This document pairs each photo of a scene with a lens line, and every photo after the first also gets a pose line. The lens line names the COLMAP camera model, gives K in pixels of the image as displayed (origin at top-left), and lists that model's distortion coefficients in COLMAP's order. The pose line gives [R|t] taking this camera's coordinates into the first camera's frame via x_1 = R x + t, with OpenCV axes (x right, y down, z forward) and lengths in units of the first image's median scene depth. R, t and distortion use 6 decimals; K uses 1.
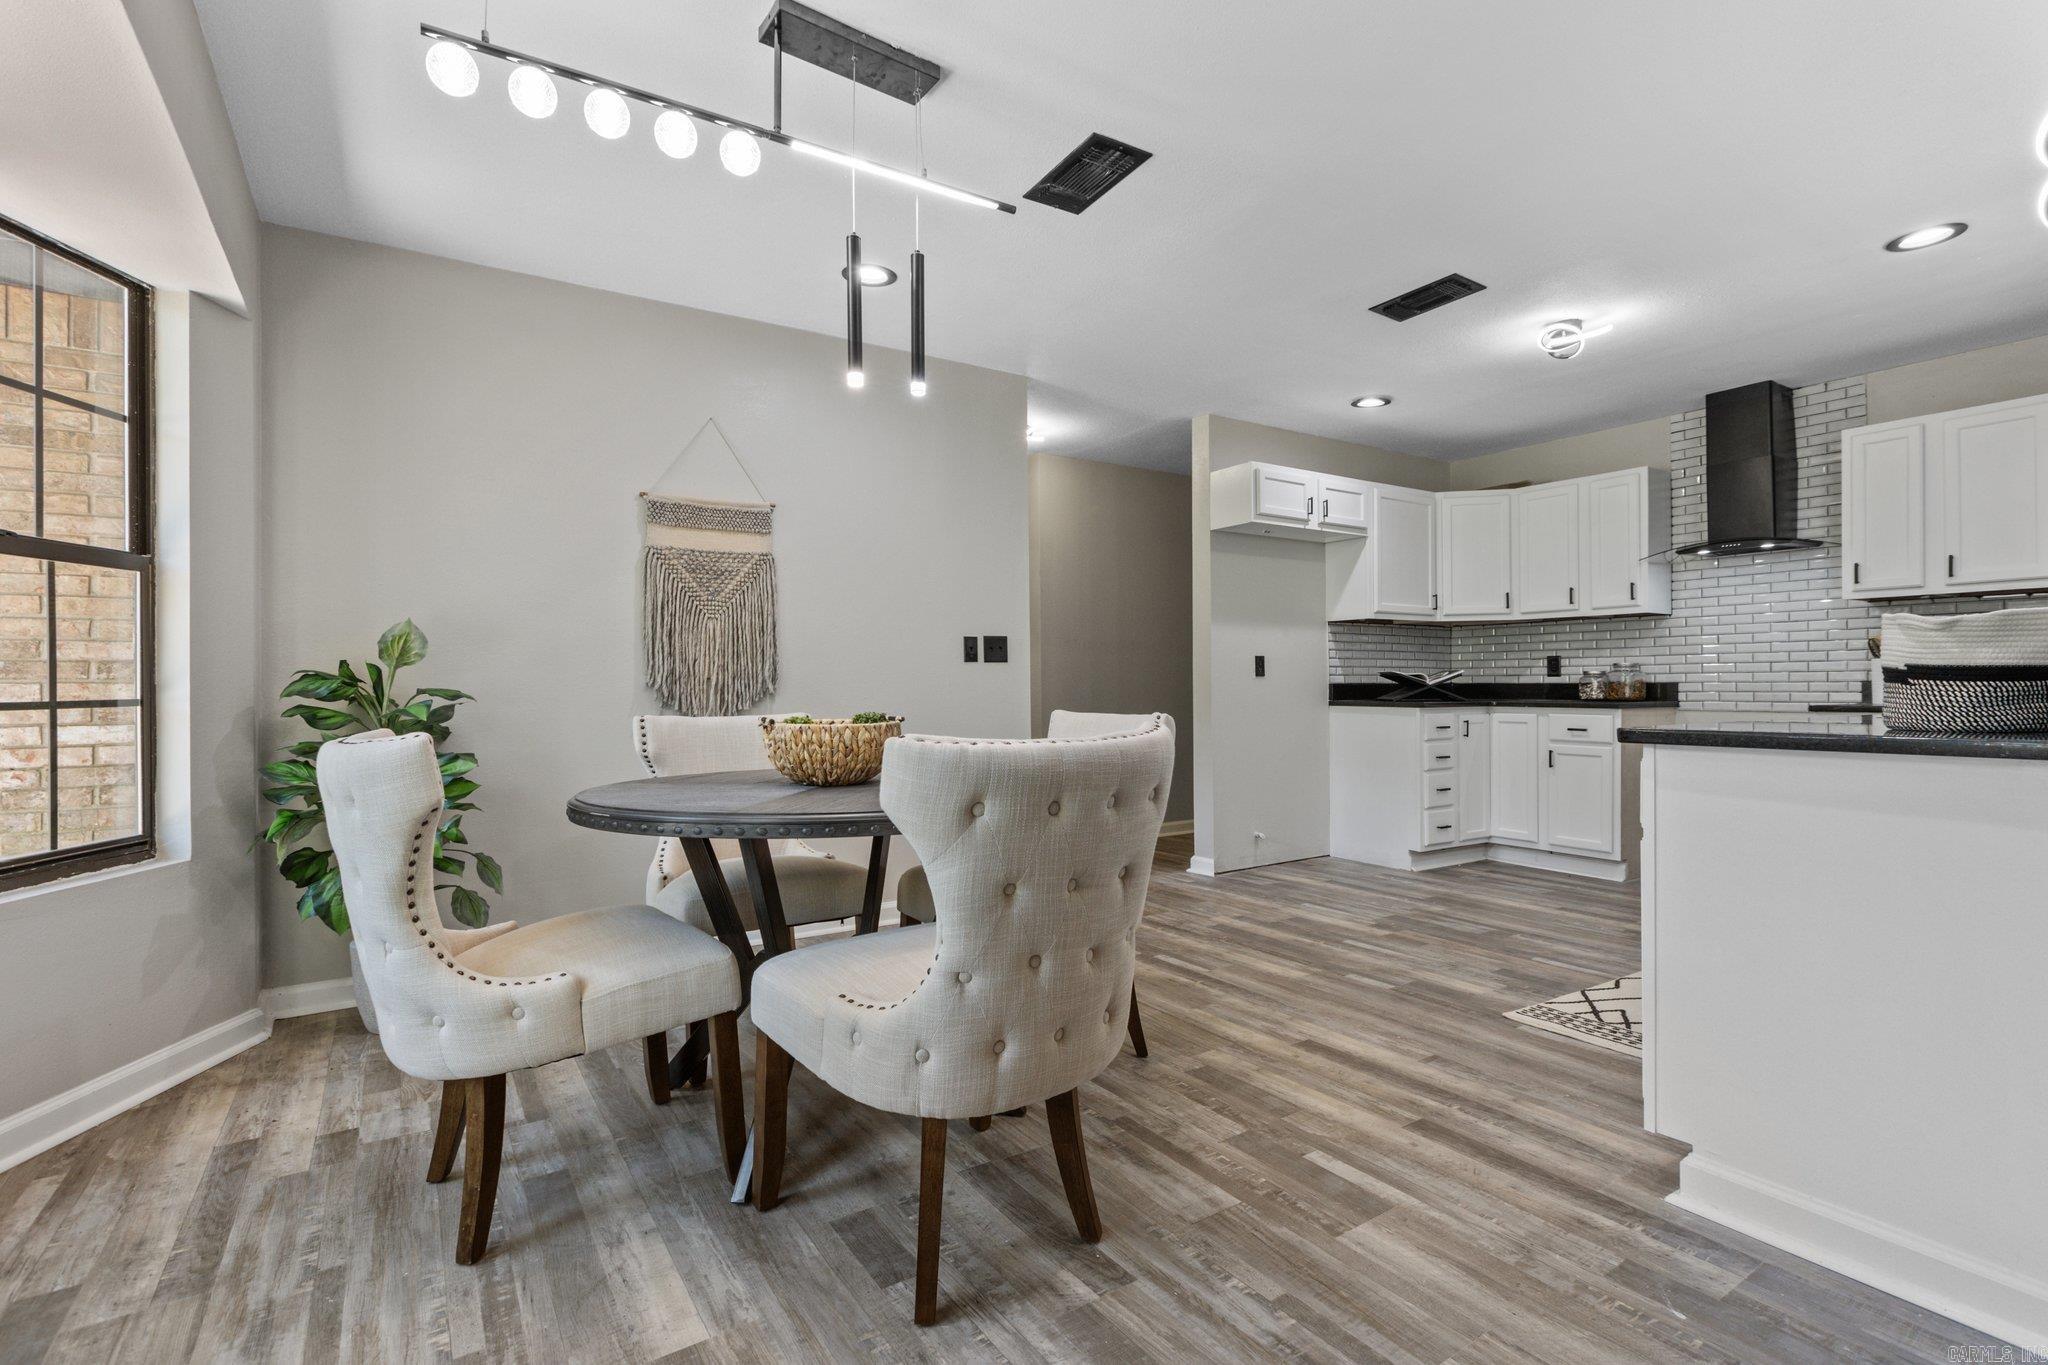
lens RADIAL K [[929.9, 0, 1028.0], [0, 929.9, 680.3], [0, 0, 1]] dist [0.001196, -0.000567]
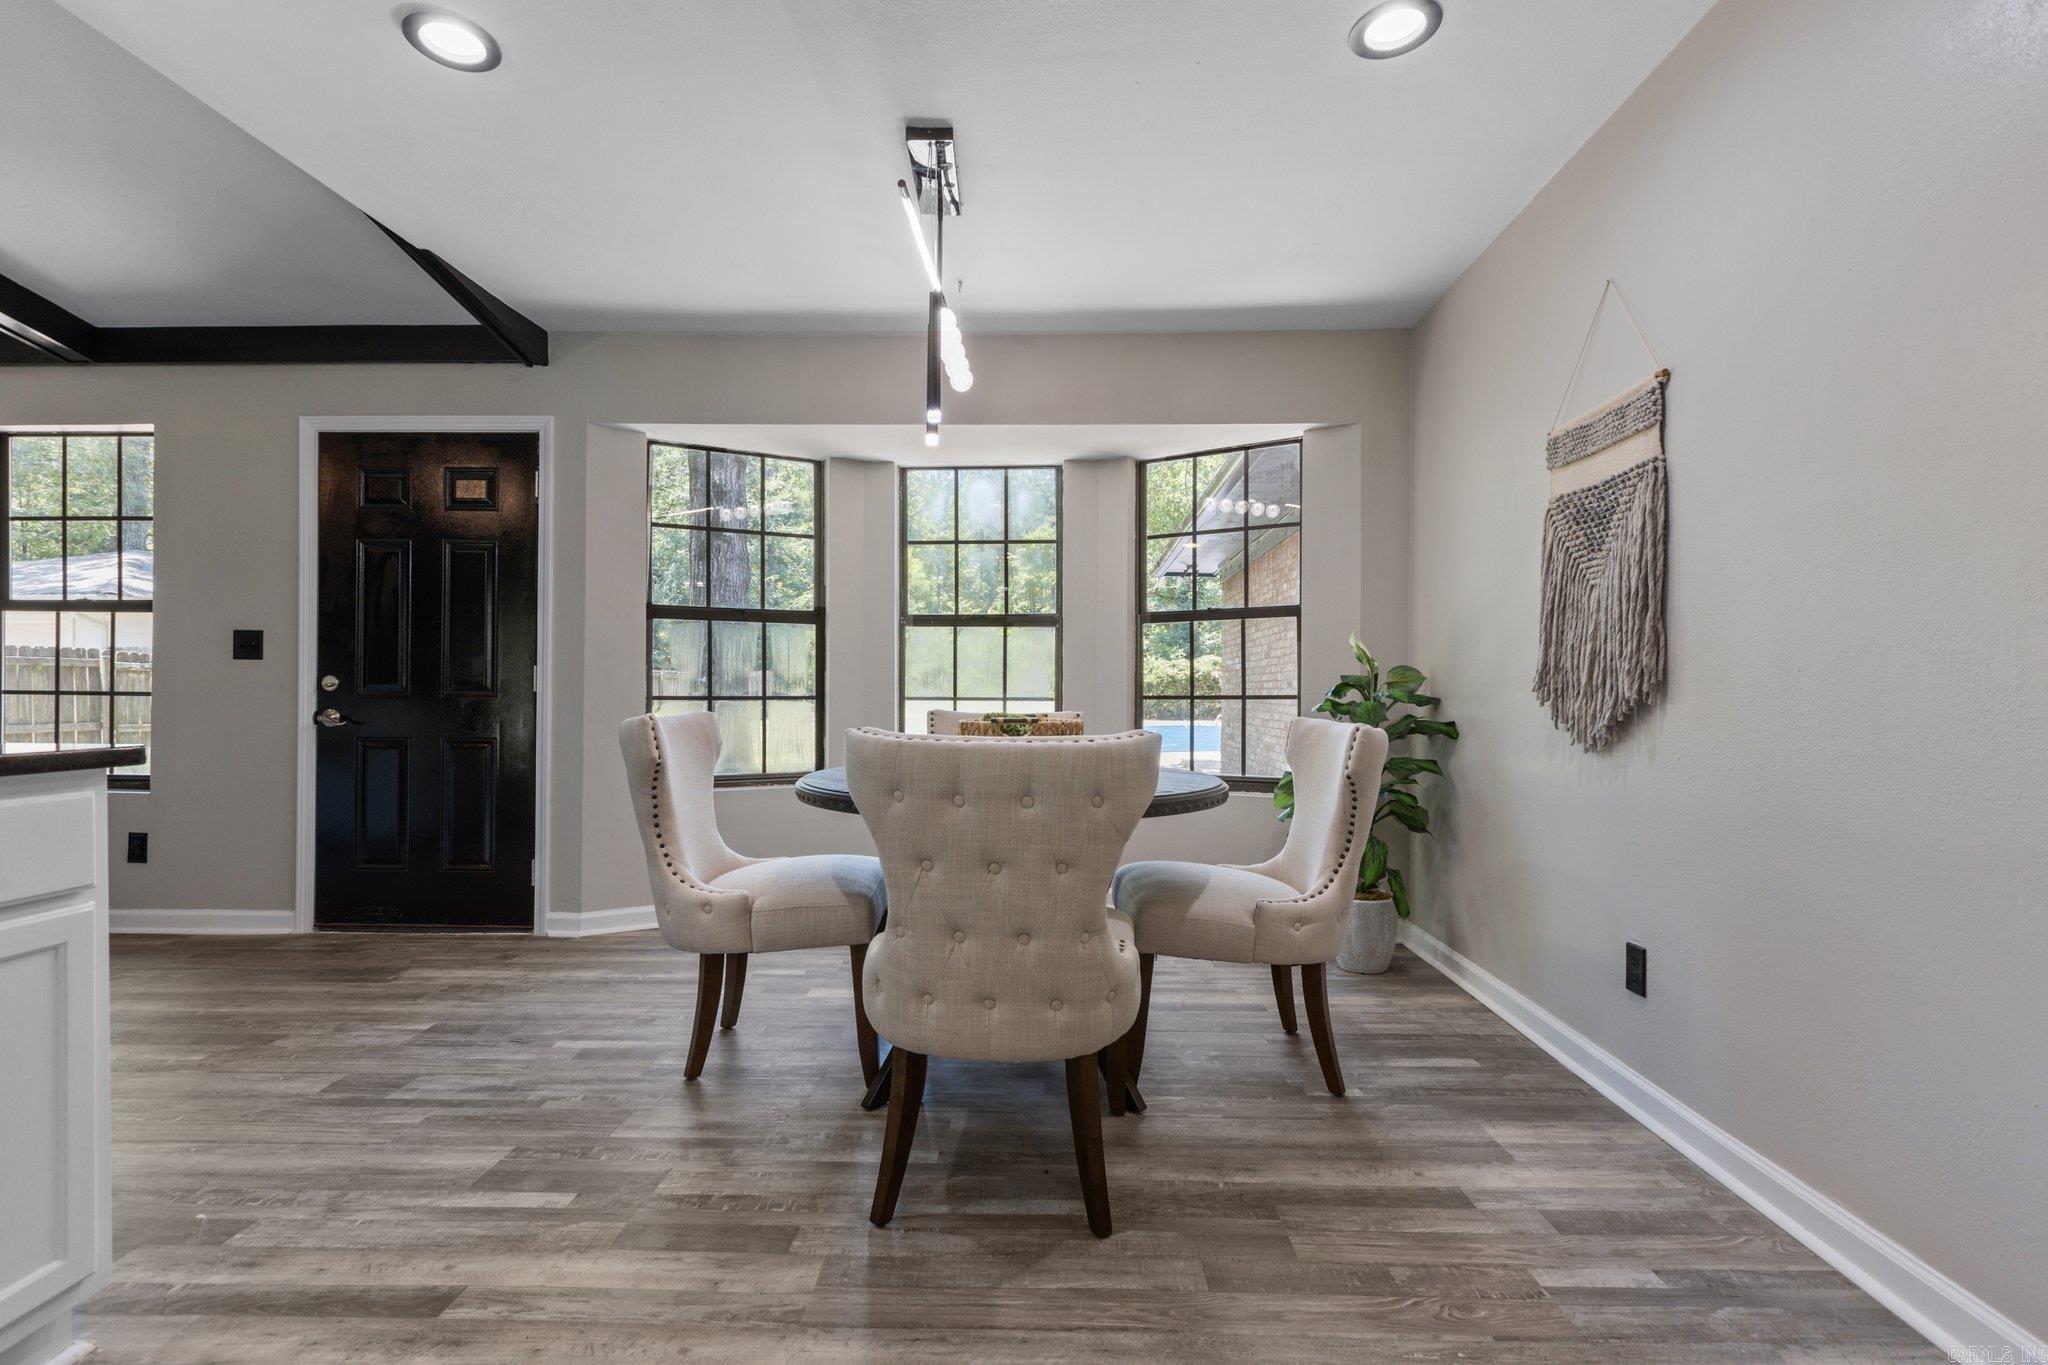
lens RADIAL K [[929.9, 0, 1035.1], [0, 929.9, 691.9], [0, 0, 1]] dist [0.001196, -0.000567]
pose [[-0.561401, 0.003426, -0.827537, 0.773736], [0.002105, 0.999994, 0.002712, 0.006816], [0.827541, -0.000219, -0.561405, 1.822709]]
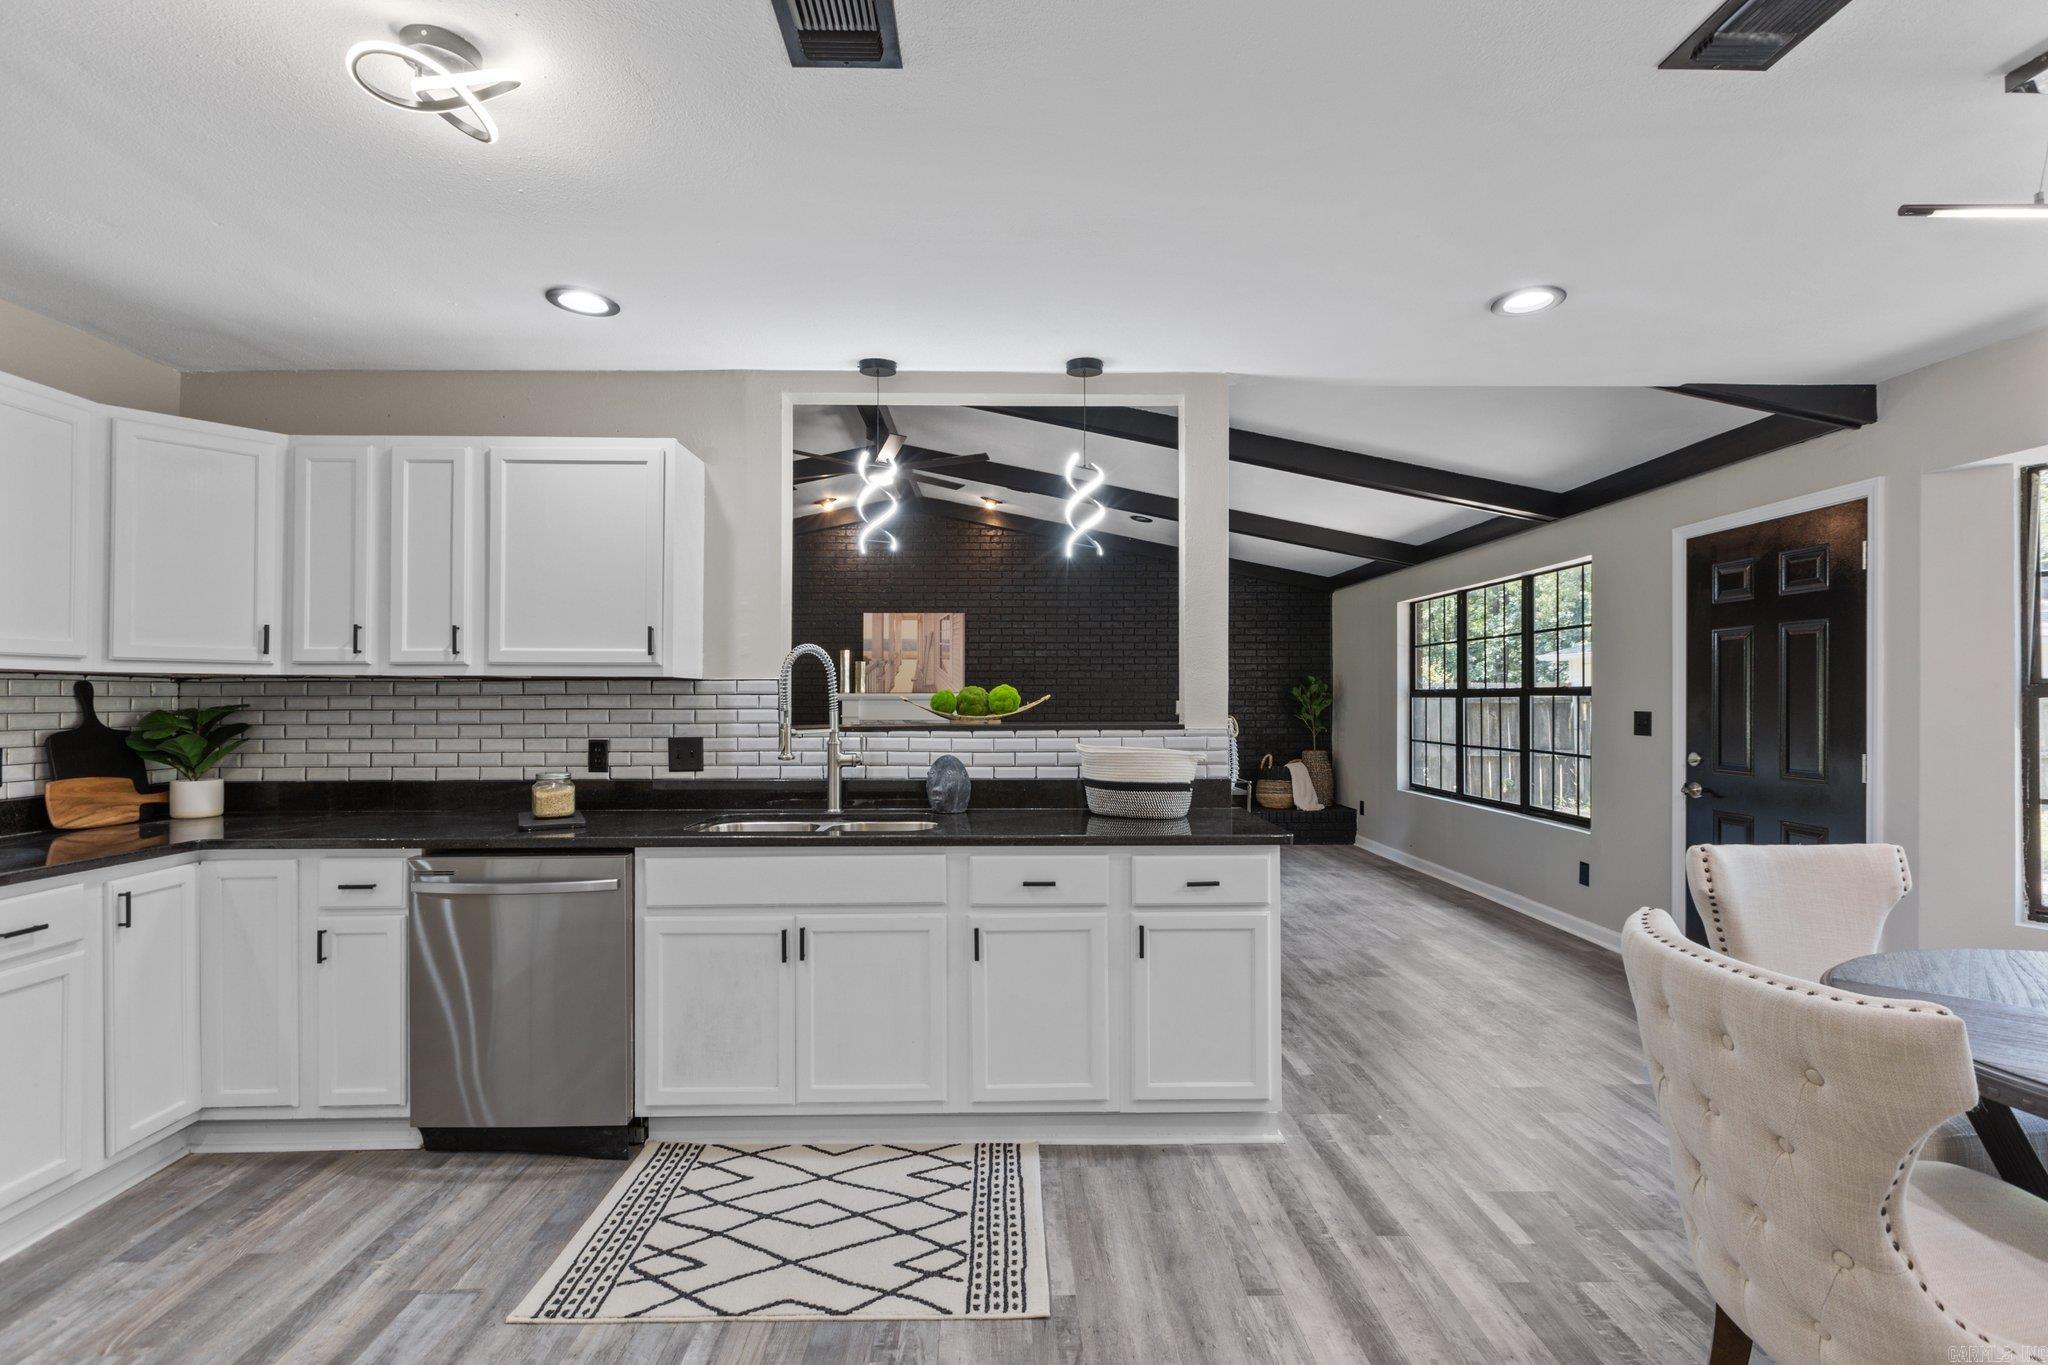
lens RADIAL K [[929.9, 0, 1015.9], [0, 929.9, 686.6], [0, 0, 1]] dist [0.001196, -0.000567]
pose [[-0.846642, 0.010654, 0.532057, 0.211301], [0.001761, 0.999850, -0.017218, -0.137592], [-0.532160, -0.013640, -0.846534, 2.198977]]
